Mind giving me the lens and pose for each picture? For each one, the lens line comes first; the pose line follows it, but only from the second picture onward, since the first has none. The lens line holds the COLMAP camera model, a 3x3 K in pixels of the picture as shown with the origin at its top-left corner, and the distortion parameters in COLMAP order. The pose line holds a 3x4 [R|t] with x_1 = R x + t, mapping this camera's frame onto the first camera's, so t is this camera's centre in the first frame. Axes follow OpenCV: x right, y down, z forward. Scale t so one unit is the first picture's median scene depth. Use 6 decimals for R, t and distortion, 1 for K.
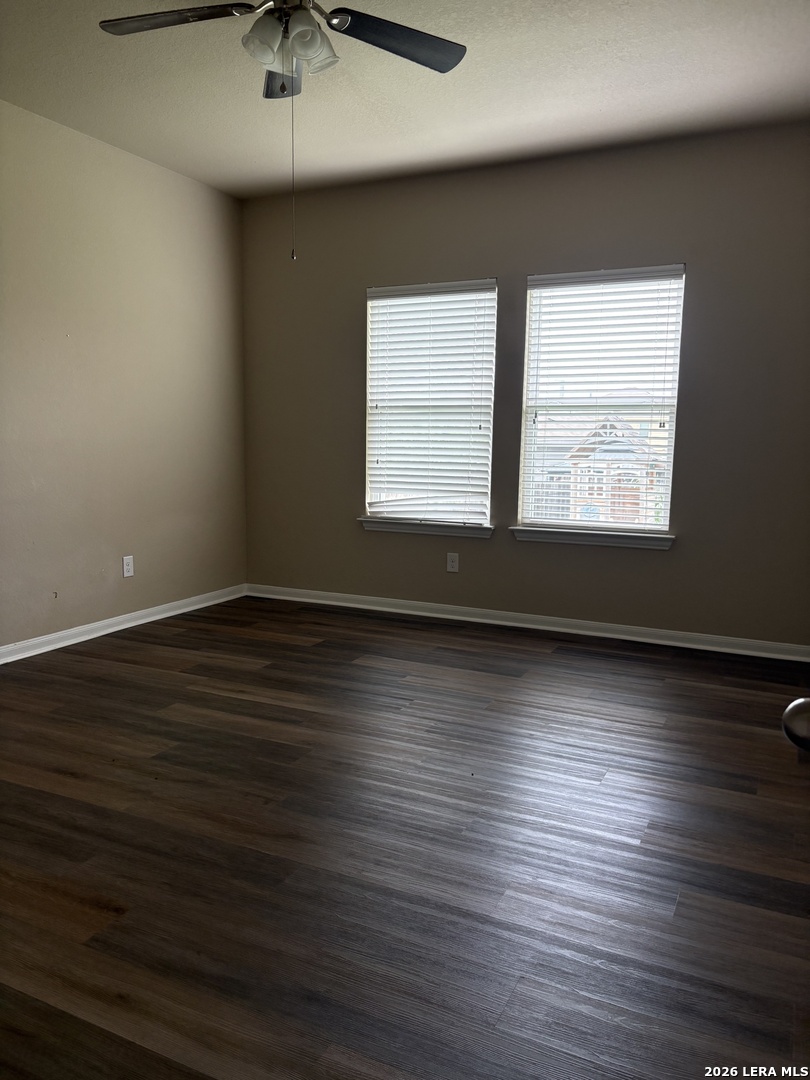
lens RADIAL K [[792.3, 0, 404.1], [0, 792.3, 558.2], [0, 0, 1]] dist [0.044015, -0.128622]
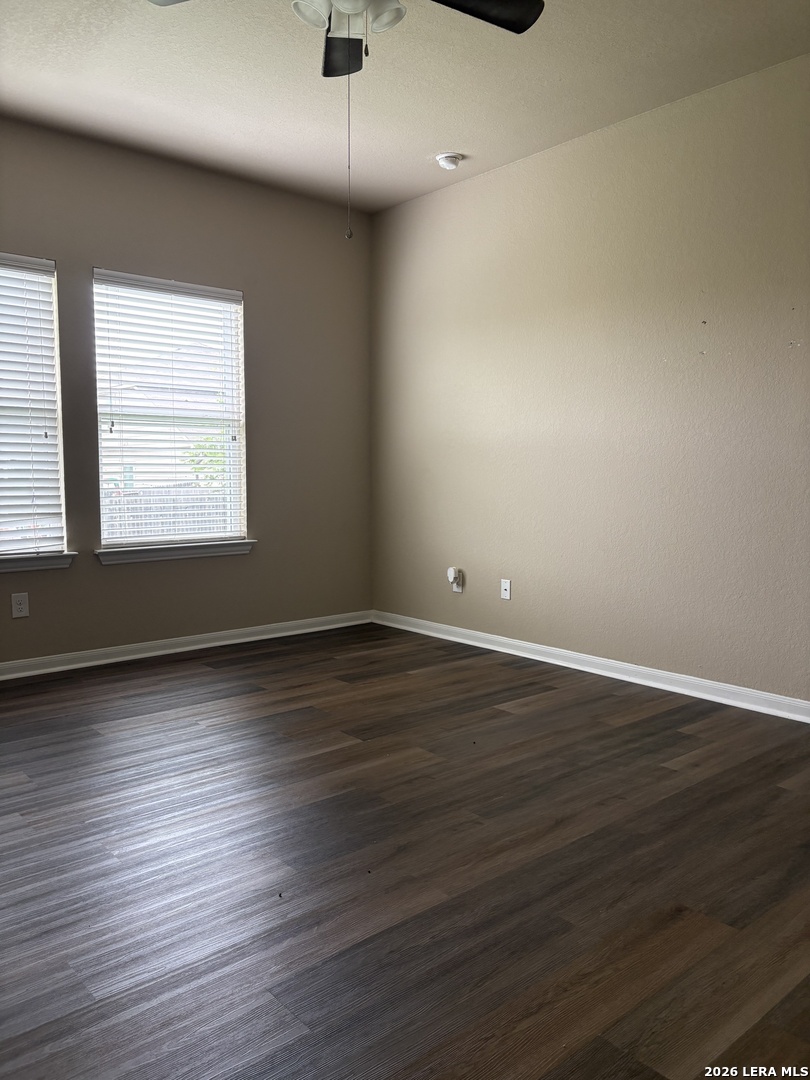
lens RADIAL K [[818.7, 0, 405.0], [0, 818.7, 540.0], [0, 0, 1]] dist [0.042780, -0.005508]
pose [[0.404649, -0.093838, 0.909645, -0.594153], [0.131938, 0.990304, 0.043467, -0.049094], [-0.904904, 0.102428, 0.413106, 0.346159]]
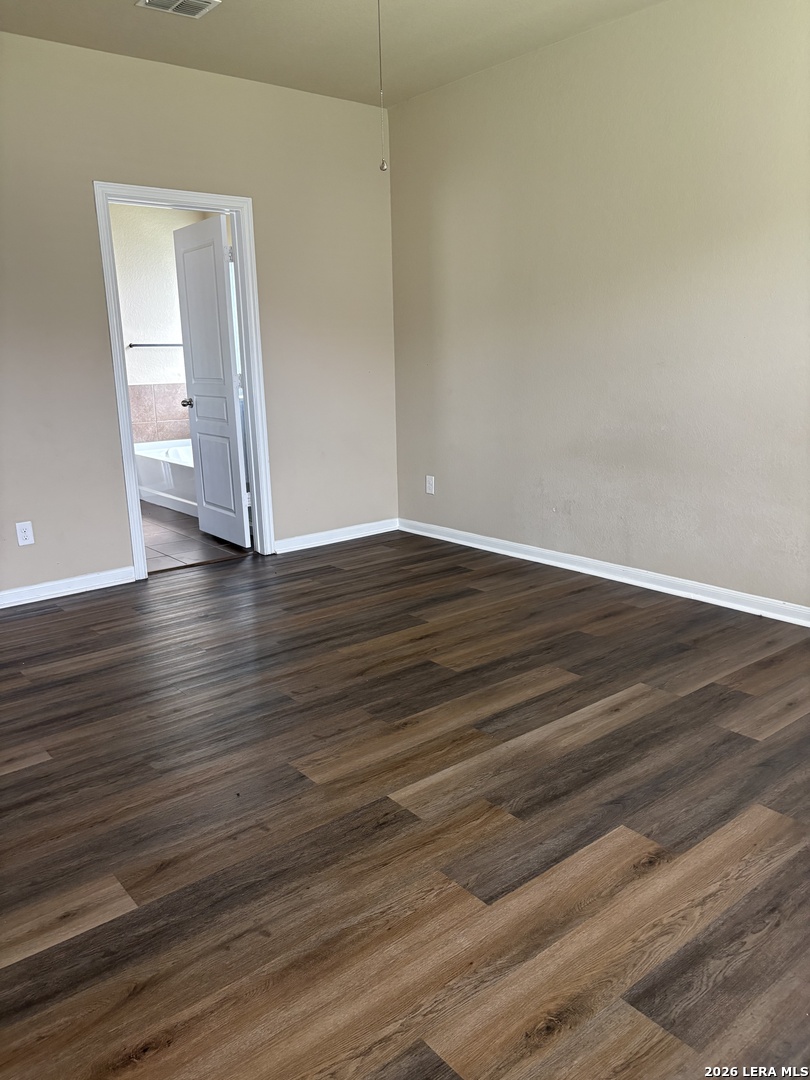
lens RADIAL K [[818.7, 0, 405.0], [0, 818.7, 540.0], [0, 0, 1]] dist [0.042780, -0.005508]
pose [[-0.431798, 0.207092, -0.877874, 0.438201], [-0.108546, 0.954281, 0.278506, -0.151098], [0.895415, 0.215548, -0.389578, 0.867215]]
